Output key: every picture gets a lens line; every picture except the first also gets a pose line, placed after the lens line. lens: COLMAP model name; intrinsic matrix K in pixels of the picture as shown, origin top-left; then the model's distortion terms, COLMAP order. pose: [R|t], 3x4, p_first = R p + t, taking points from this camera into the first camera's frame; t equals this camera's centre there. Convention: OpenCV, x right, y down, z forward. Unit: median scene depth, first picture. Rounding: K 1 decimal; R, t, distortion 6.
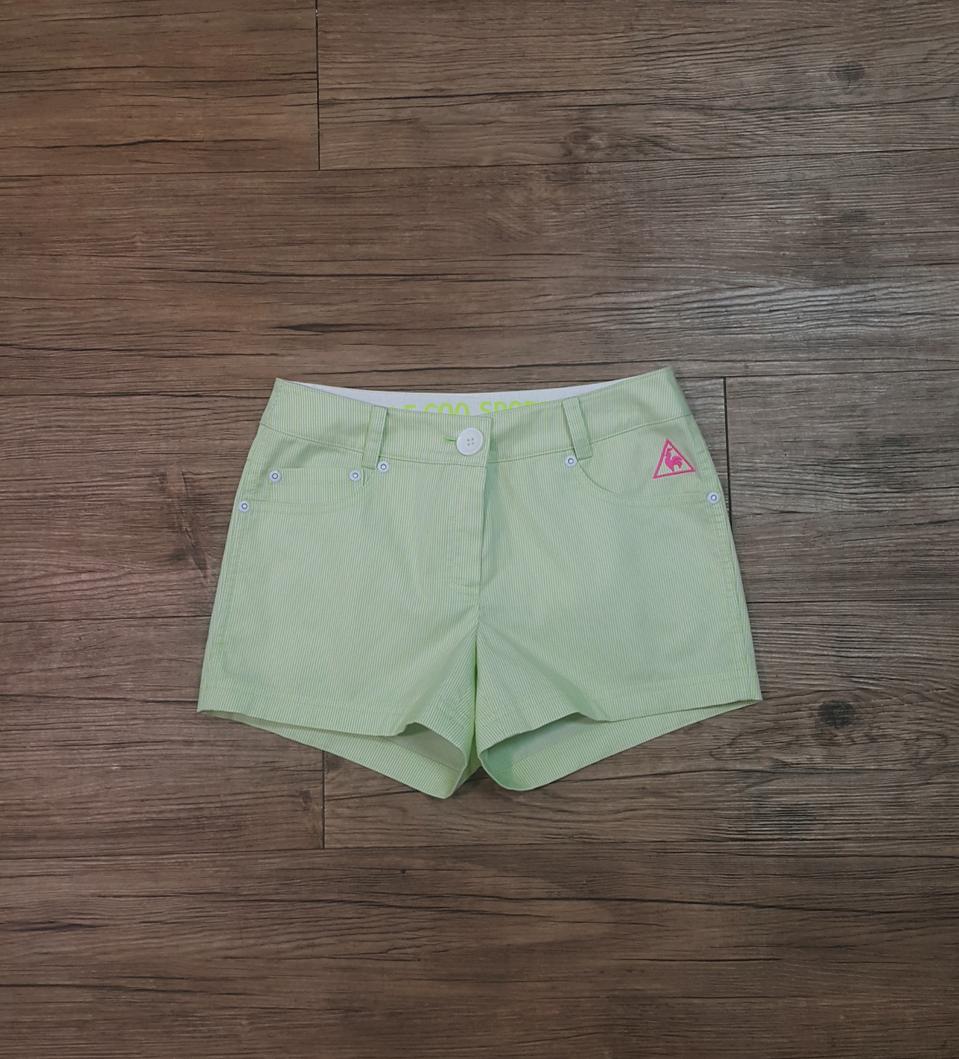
lens RADIAL K [[1486.7, 0, 479.5], [0, 1486.7, 529.5], [0, 0, 1]] dist [0.135059, -0.139940]
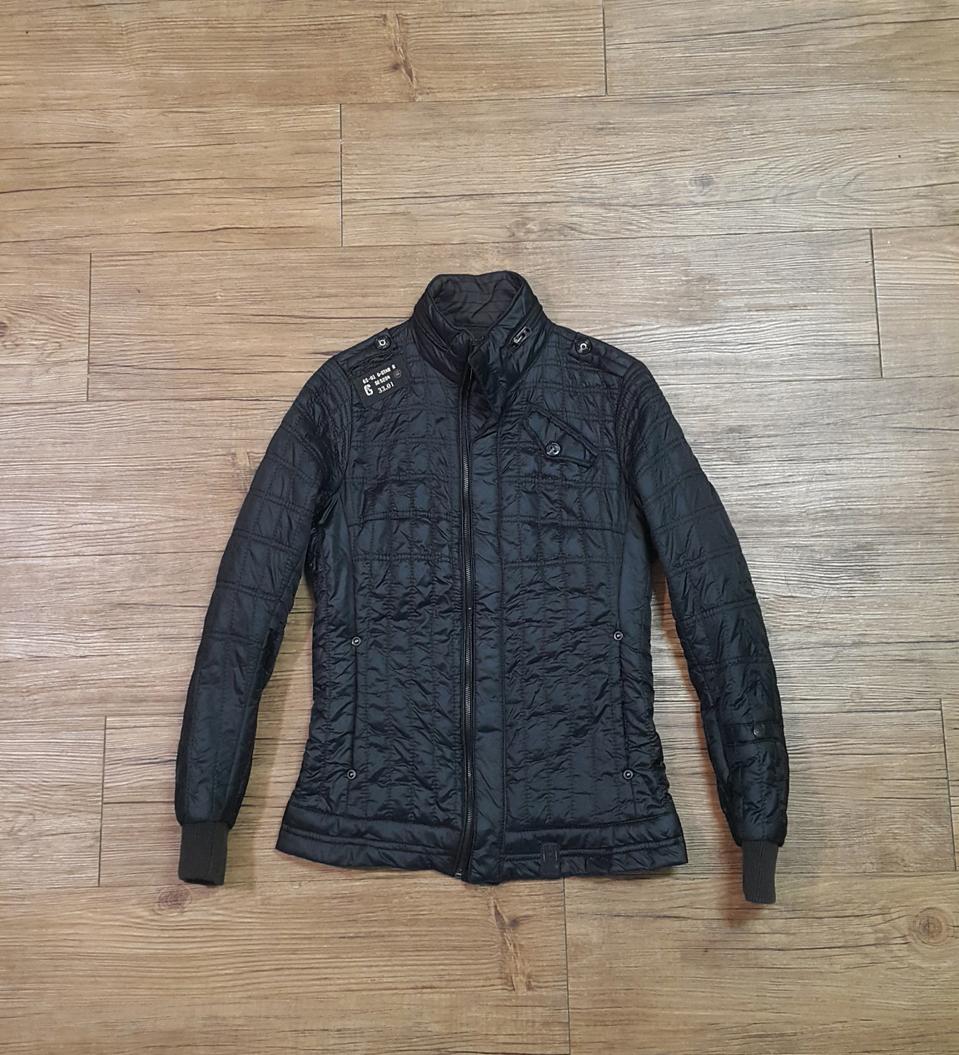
lens RADIAL K [[1481.1, 0, 479.5], [0, 1481.1, 527.5], [0, 0, 1]] dist [0.135059, -0.139940]
pose [[0.999902, -0.000305, -0.013994, 0.047484], [-0.000423, 0.998648, -0.051978, 0.109501], [0.013991, 0.051978, 0.998550, -0.436188]]
